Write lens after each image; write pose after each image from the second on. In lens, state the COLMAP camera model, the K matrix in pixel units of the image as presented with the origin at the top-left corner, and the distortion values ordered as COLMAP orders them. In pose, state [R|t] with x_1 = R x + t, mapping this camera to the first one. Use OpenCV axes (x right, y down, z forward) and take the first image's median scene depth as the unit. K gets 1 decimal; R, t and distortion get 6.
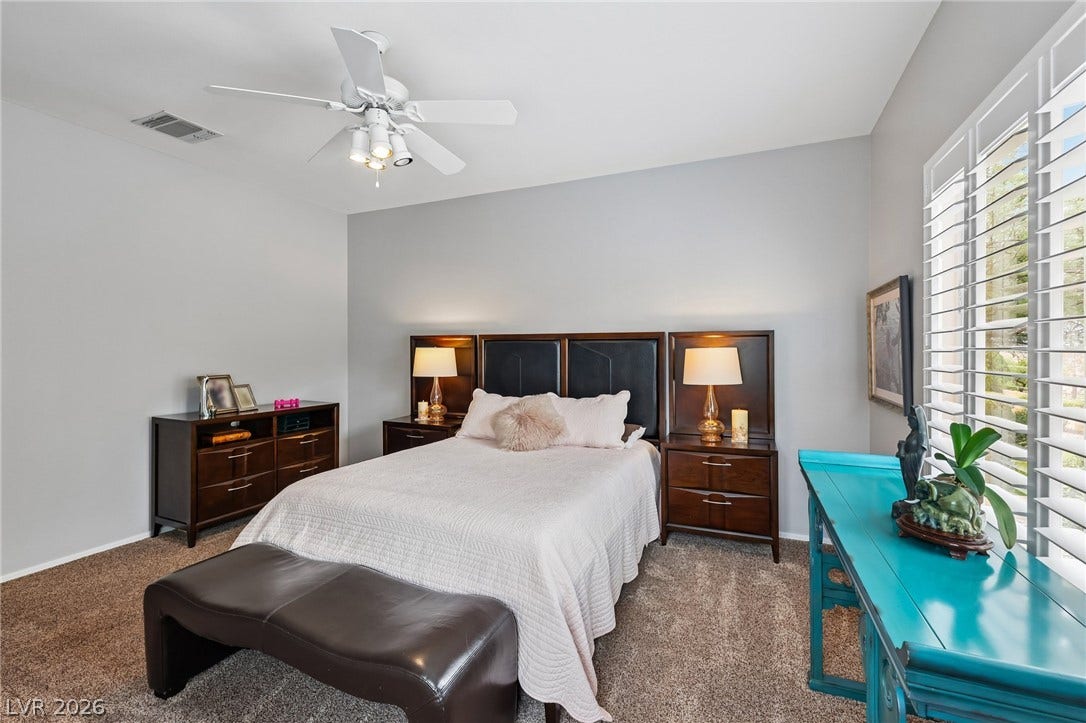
lens RADIAL K [[472.0, 0, 543.7], [0, 472.0, 352.4], [0, 0, 1]] dist [-0.001379, -0.000883]
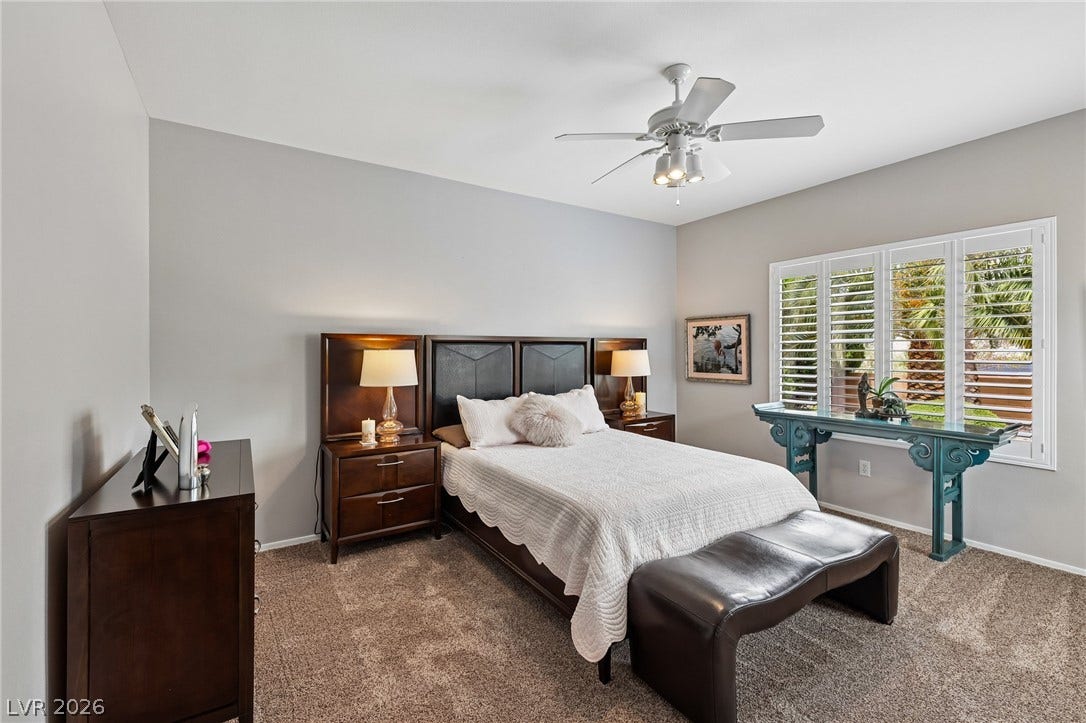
lens RADIAL K [[472.0, 0, 560.4], [0, 472.0, 349.8], [0, 0, 1]] dist [-0.001379, -0.000883]
pose [[0.537459, 0.002270, 0.843287, -0.656171], [0.007038, 0.999949, -0.007178, -0.001832], [-0.843261, 0.009793, 0.537416, 0.291633]]
